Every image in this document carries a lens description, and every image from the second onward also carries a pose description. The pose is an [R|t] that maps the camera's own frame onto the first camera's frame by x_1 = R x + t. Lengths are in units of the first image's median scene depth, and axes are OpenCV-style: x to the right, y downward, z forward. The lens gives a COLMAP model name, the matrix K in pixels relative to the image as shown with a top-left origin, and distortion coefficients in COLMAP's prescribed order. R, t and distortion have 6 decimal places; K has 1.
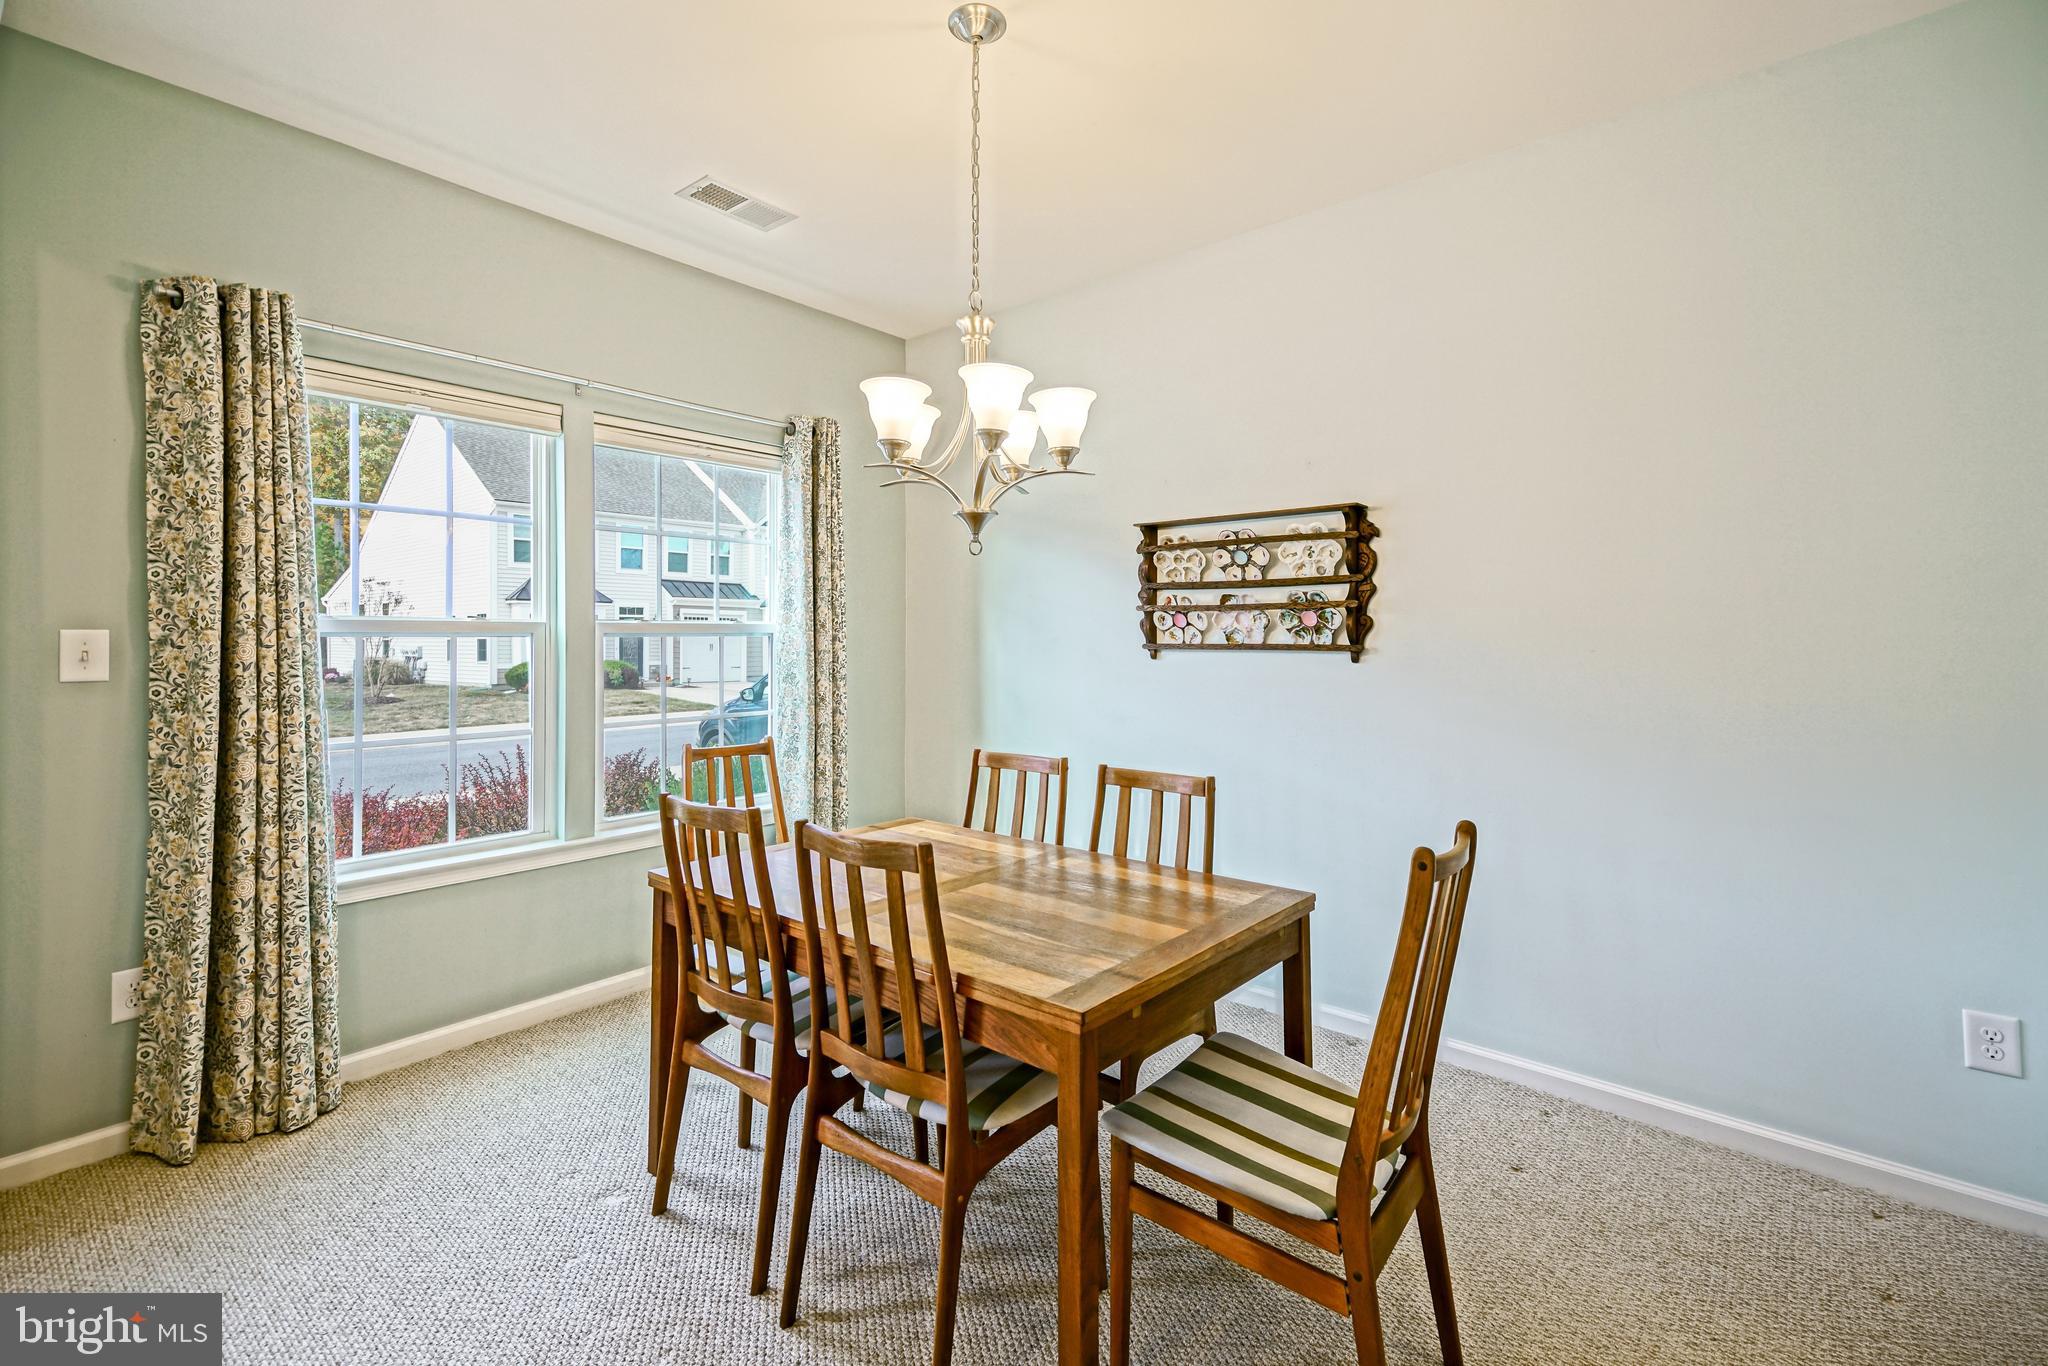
lens RADIAL K [[932.0, 0, 1007.1], [0, 932.0, 660.1], [0, 0, 1]] dist [0.046697, -0.000011]
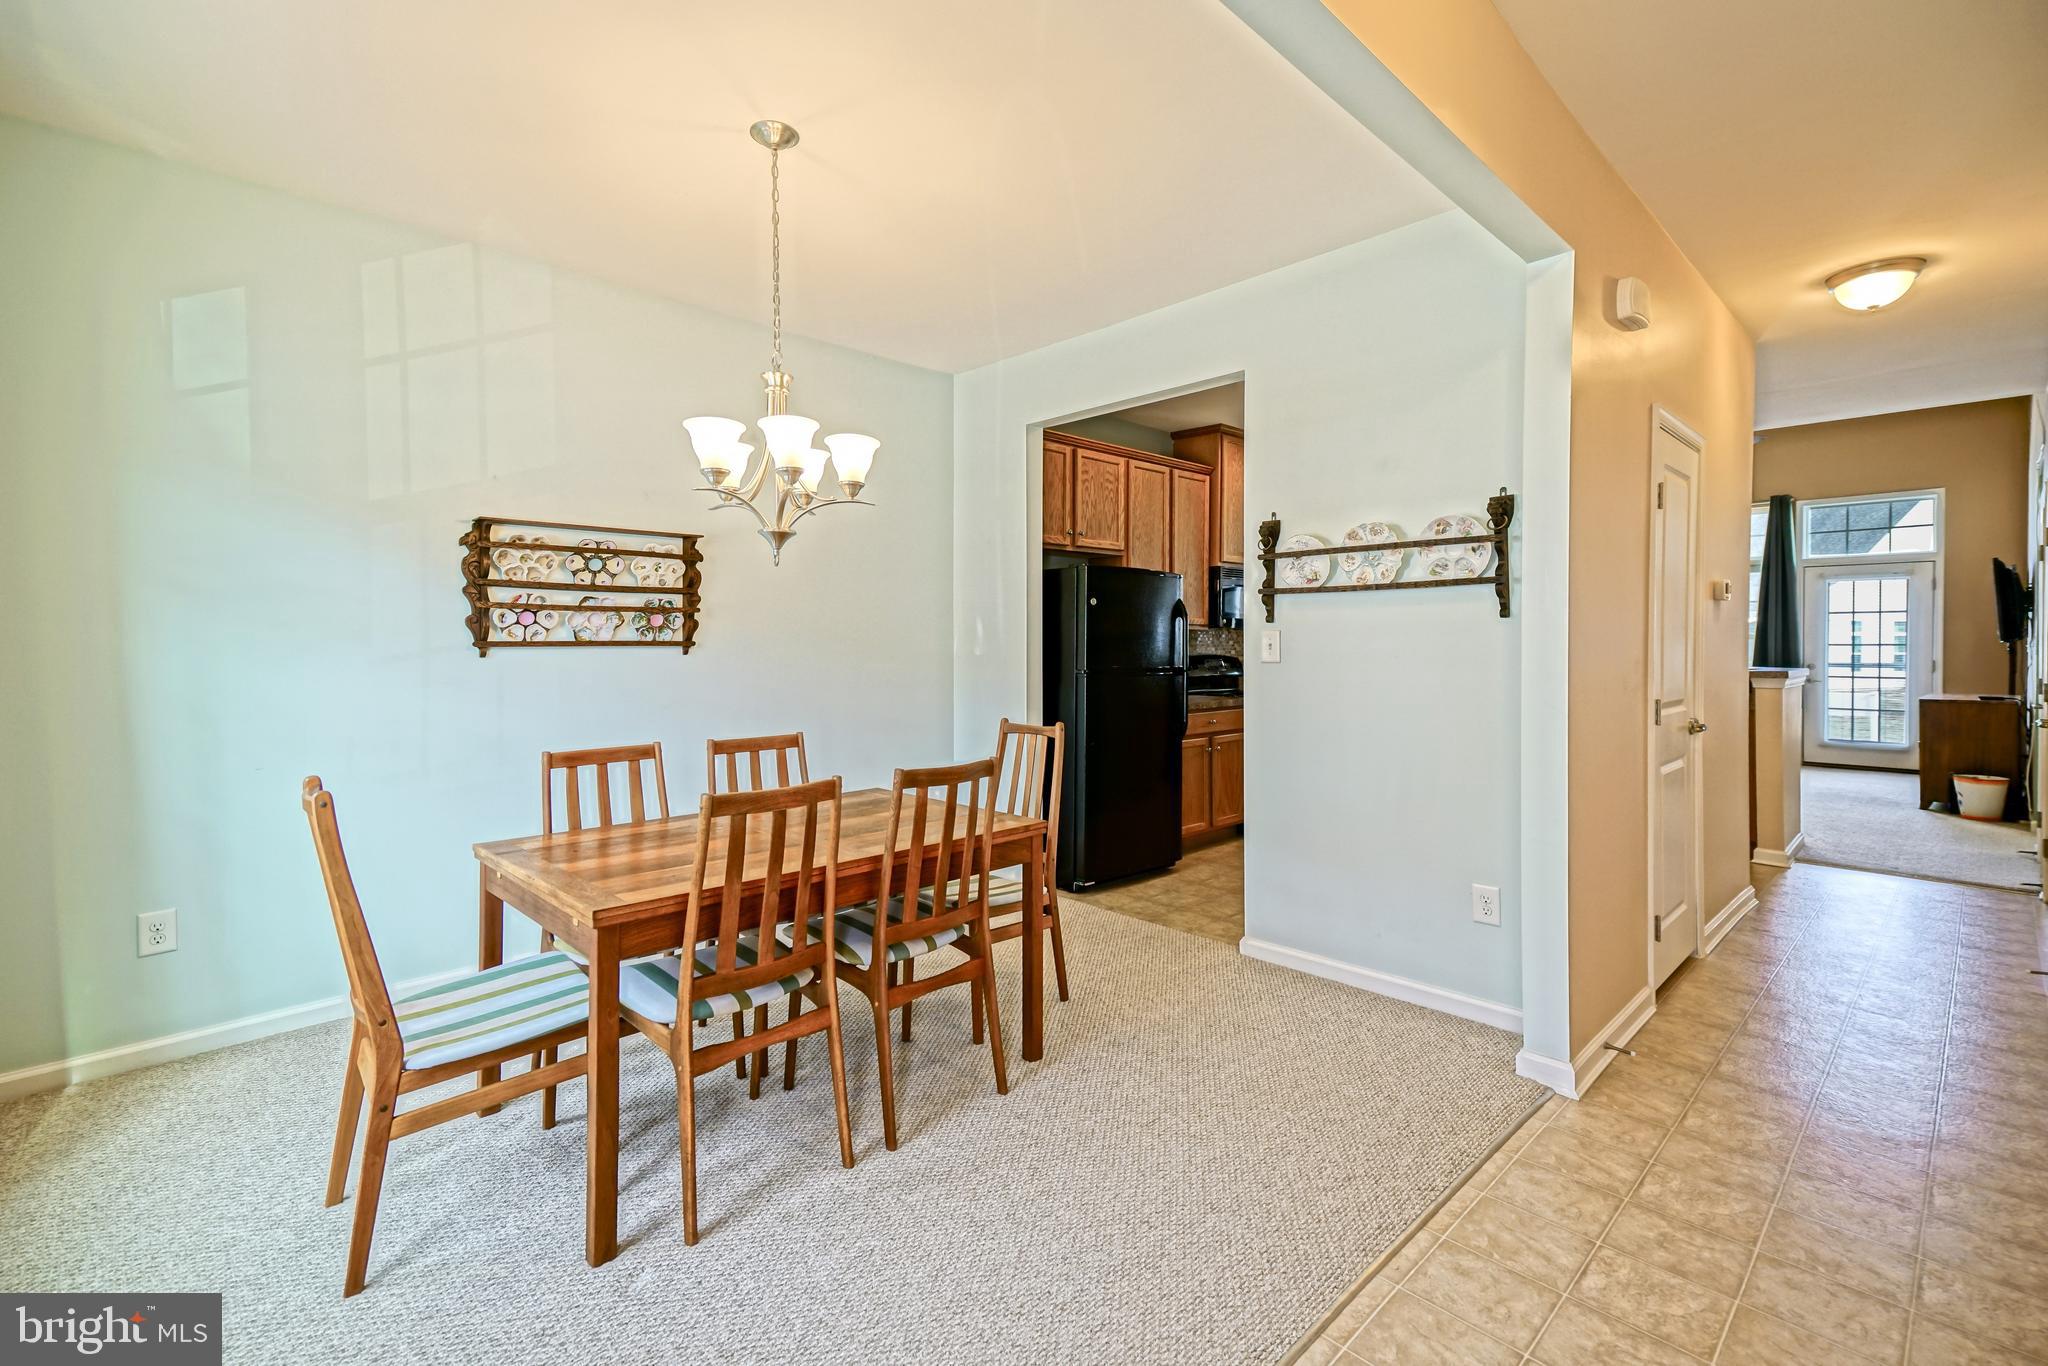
lens RADIAL K [[932.0, 0, 1007.1], [0, 932.0, 660.1], [0, 0, 1]] dist [0.046697, -0.000011]
pose [[0.073334, -0.021928, 0.997066, -0.862205], [0.027563, 0.999421, 0.019953, -0.002994], [-0.996926, 0.026019, 0.073896, 0.425810]]
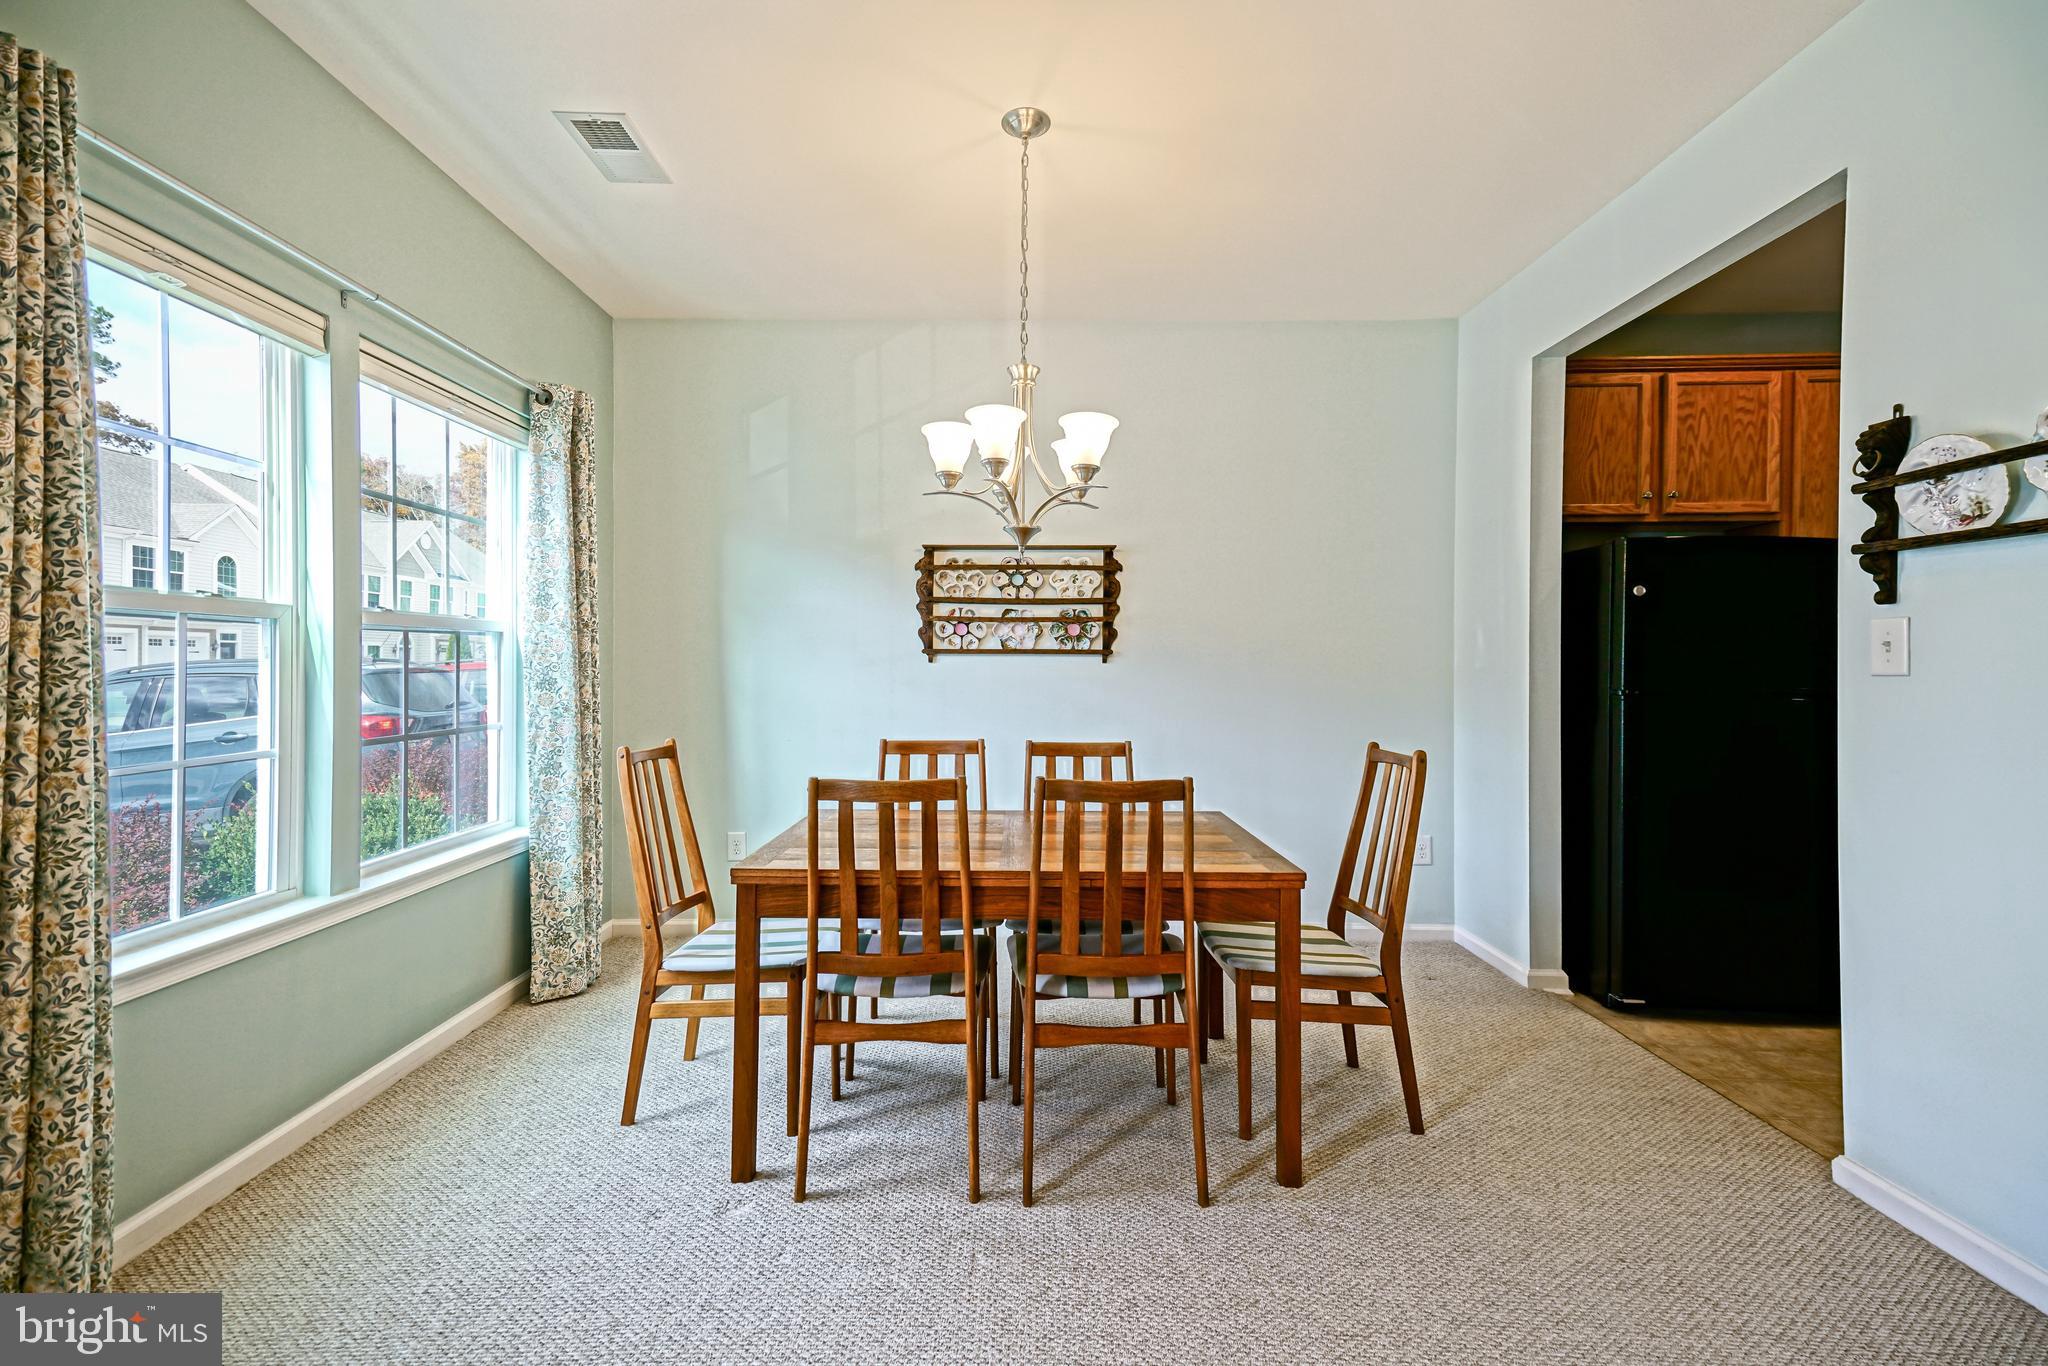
lens RADIAL K [[911.0, 0, 1007.6], [0, 911.0, 674.8], [0, 0, 1]] dist [0.038972, -0.000685]
pose [[0.755571, -0.002384, 0.655063, -0.565056], [0.013216, 0.999845, -0.011606, 0.031567], [-0.654934, 0.017426, 0.755485, 0.091627]]
